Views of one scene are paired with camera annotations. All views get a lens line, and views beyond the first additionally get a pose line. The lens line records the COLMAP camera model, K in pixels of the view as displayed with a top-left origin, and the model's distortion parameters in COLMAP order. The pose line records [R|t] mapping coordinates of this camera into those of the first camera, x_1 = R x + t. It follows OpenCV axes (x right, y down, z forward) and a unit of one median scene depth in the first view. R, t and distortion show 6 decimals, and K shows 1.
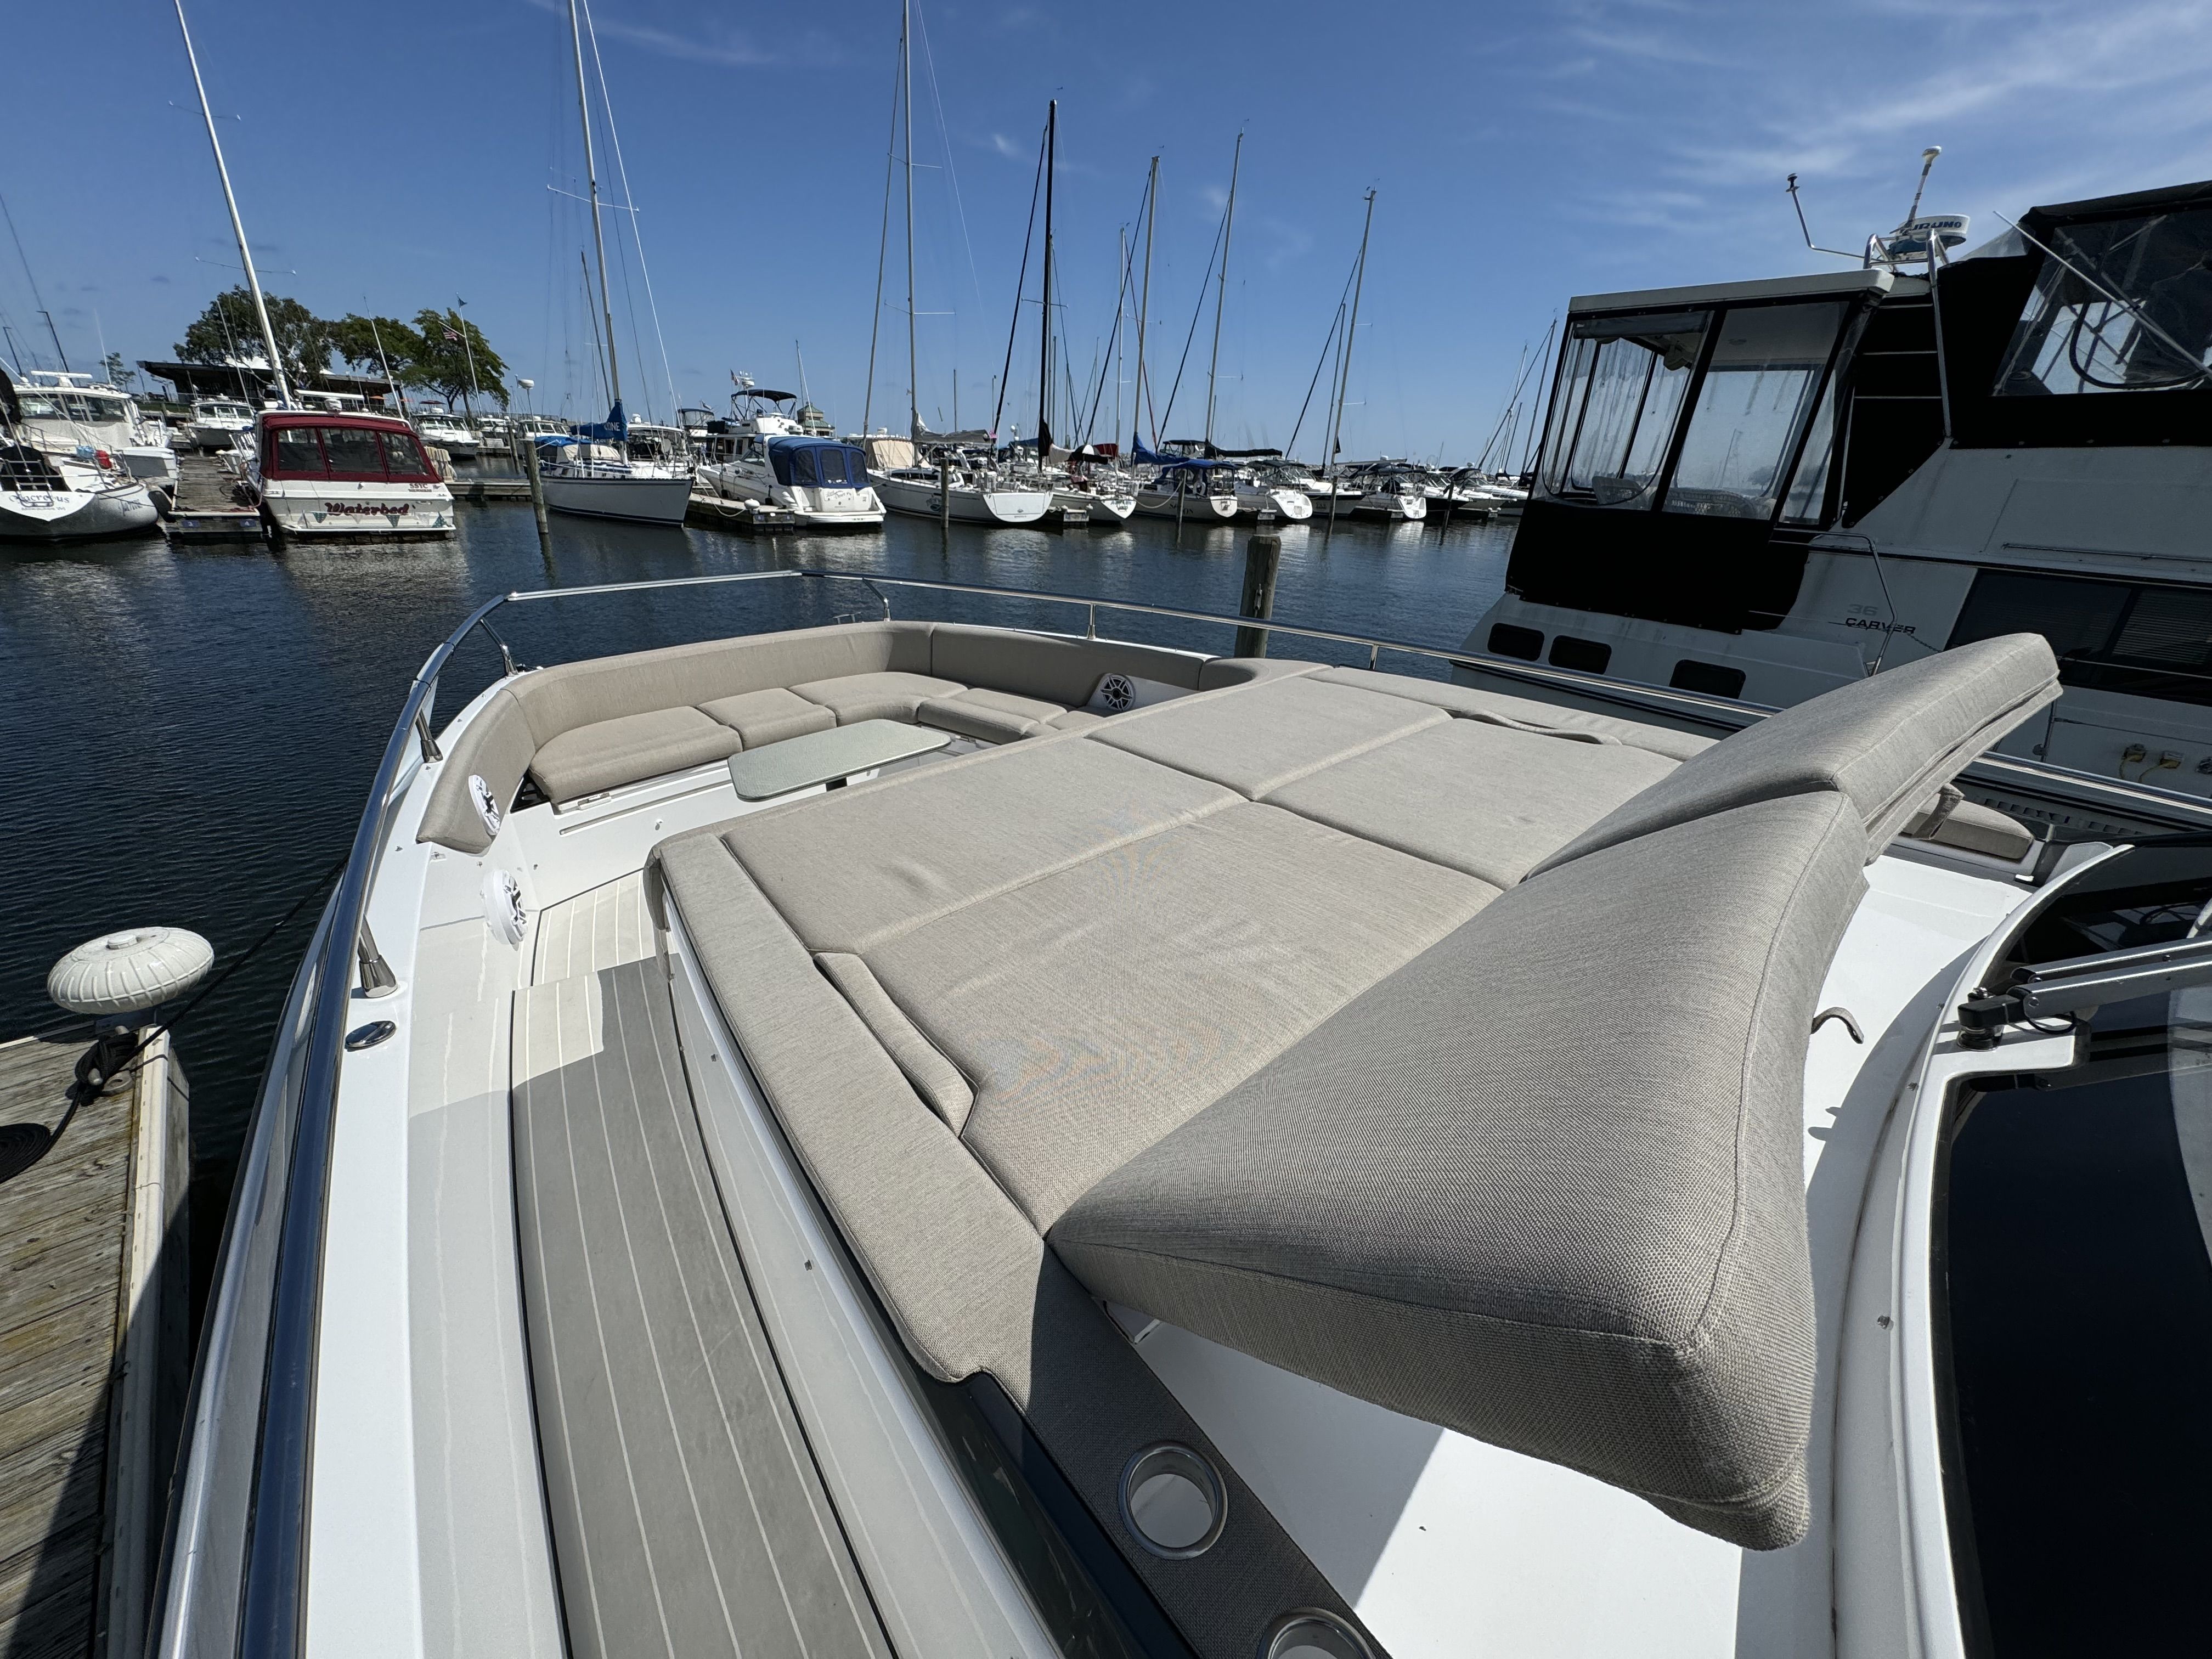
lens RADIAL K [[892.0, 0, 1113.7], [0, 892.0, 816.0], [0, 0, 1]] dist [-0.001152, -0.000025]
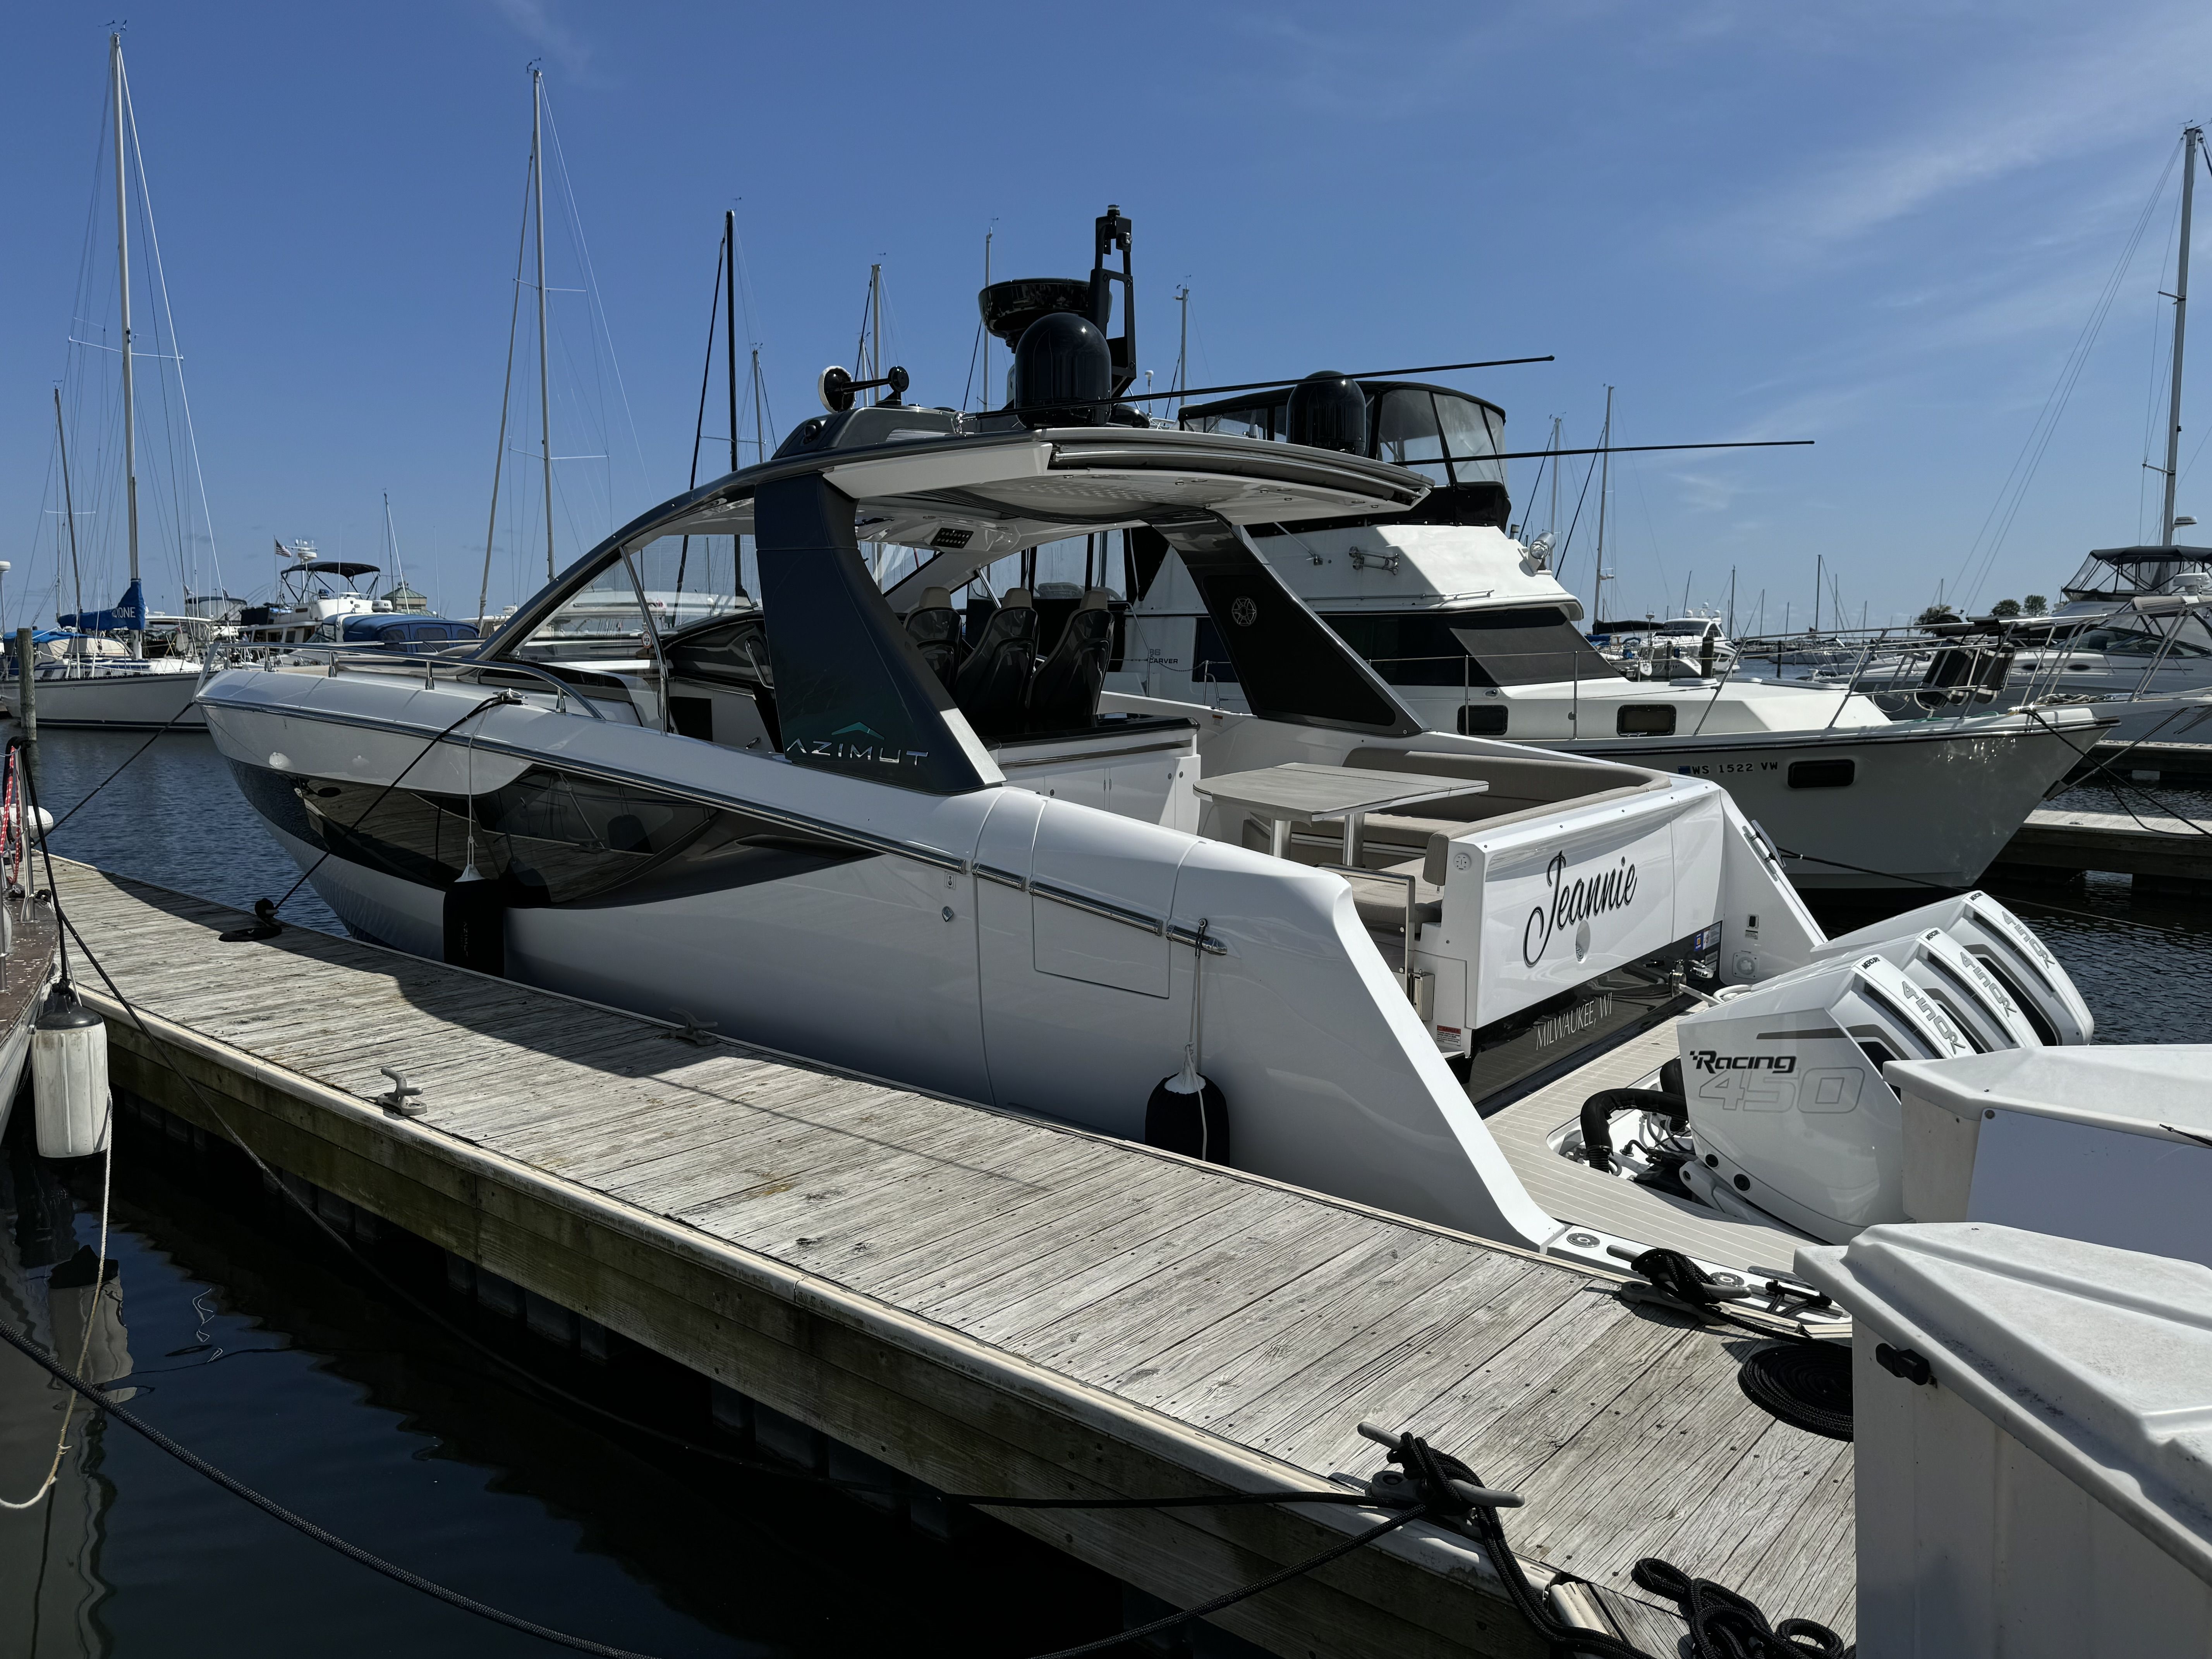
lens RADIAL K [[1640.1, 0, 1106.2], [0, 1640.1, 843.5], [0, 0, 1]] dist [0.082821, -0.130498]
pose [[0.993858, -0.056193, 0.095331, 0.101761], [0.079467, 0.961939, -0.261453, 0.165149], [-0.077011, 0.267423, 0.960497, -0.321777]]
